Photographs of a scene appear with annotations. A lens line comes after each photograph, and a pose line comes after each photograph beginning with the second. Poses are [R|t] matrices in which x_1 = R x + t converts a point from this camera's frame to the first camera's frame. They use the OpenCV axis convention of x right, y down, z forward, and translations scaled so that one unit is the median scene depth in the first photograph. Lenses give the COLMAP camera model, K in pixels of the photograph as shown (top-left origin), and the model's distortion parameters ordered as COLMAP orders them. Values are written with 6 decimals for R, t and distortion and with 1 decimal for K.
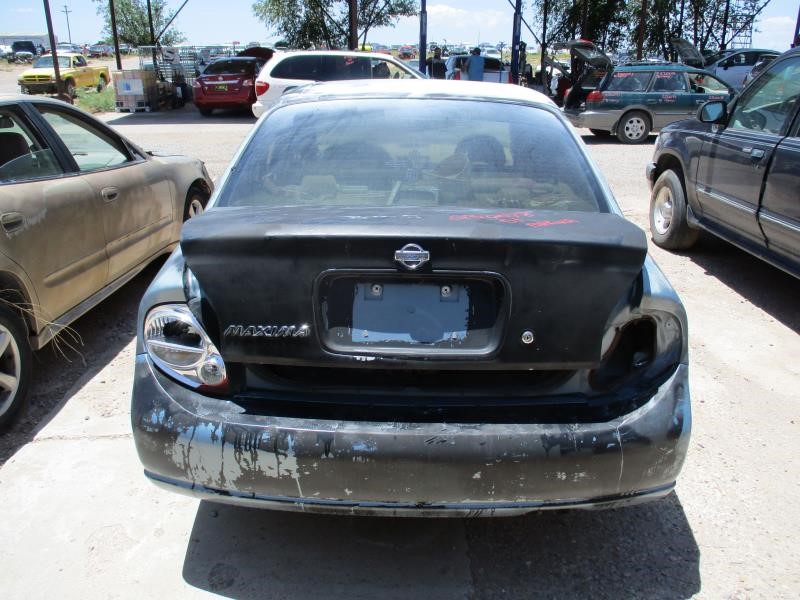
lens RADIAL K [[666.3, 0, 402.6], [0, 666.3, 300.5], [0, 0, 1]] dist [-0.028676, 0.008939]
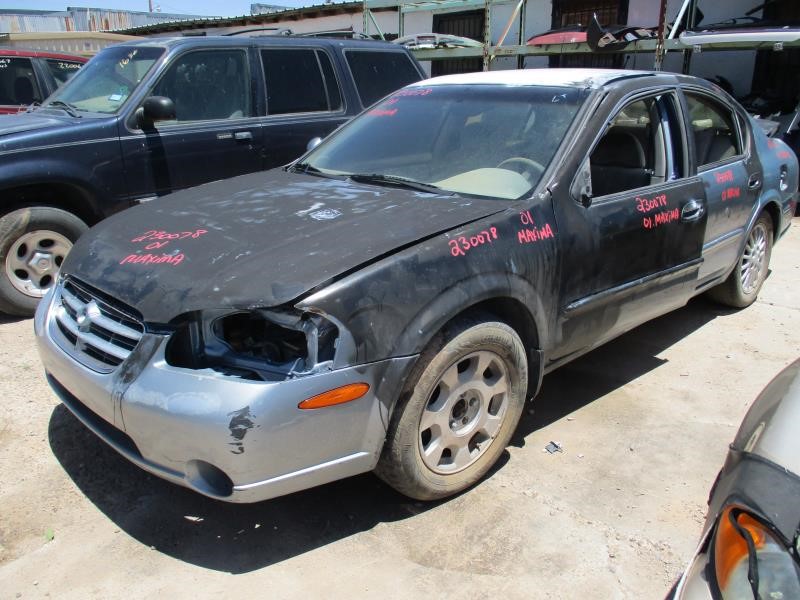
lens RADIAL K [[666.3, 0, 402.0], [0, 666.3, 299.8], [0, 0, 1]] dist [-0.028676, 0.008939]
pose [[-0.716455, -0.227399, 0.659532, -1.068803], [0.227291, 0.817716, 0.528847, -1.197781], [-0.659569, 0.528801, -0.534171, 3.545626]]
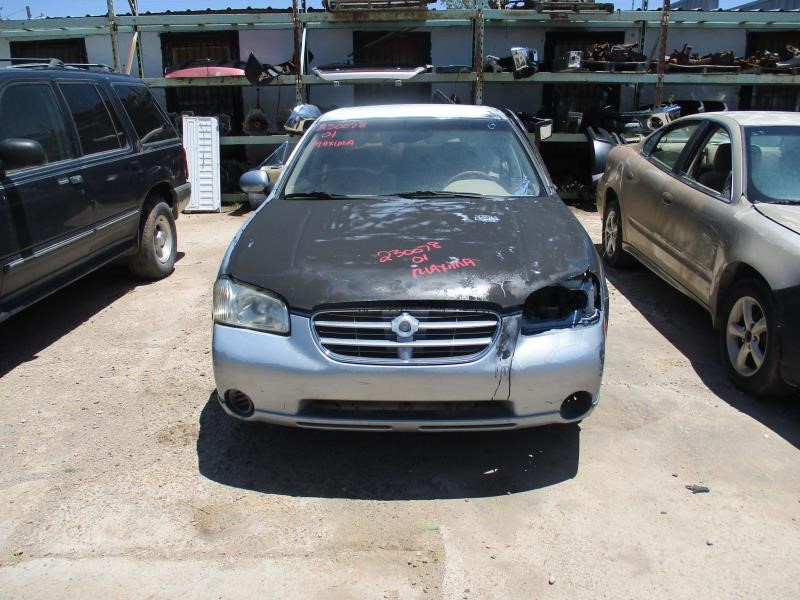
lens RADIAL K [[666.3, 0, 399.1], [0, 666.3, 300.0], [0, 0, 1]] dist [-0.028676, 0.008939]
pose [[-0.999823, -0.004927, 0.018158, 0.053248], [0.006644, 0.810451, 0.585769, -1.491780], [-0.017602, 0.585786, -0.810274, 4.318682]]
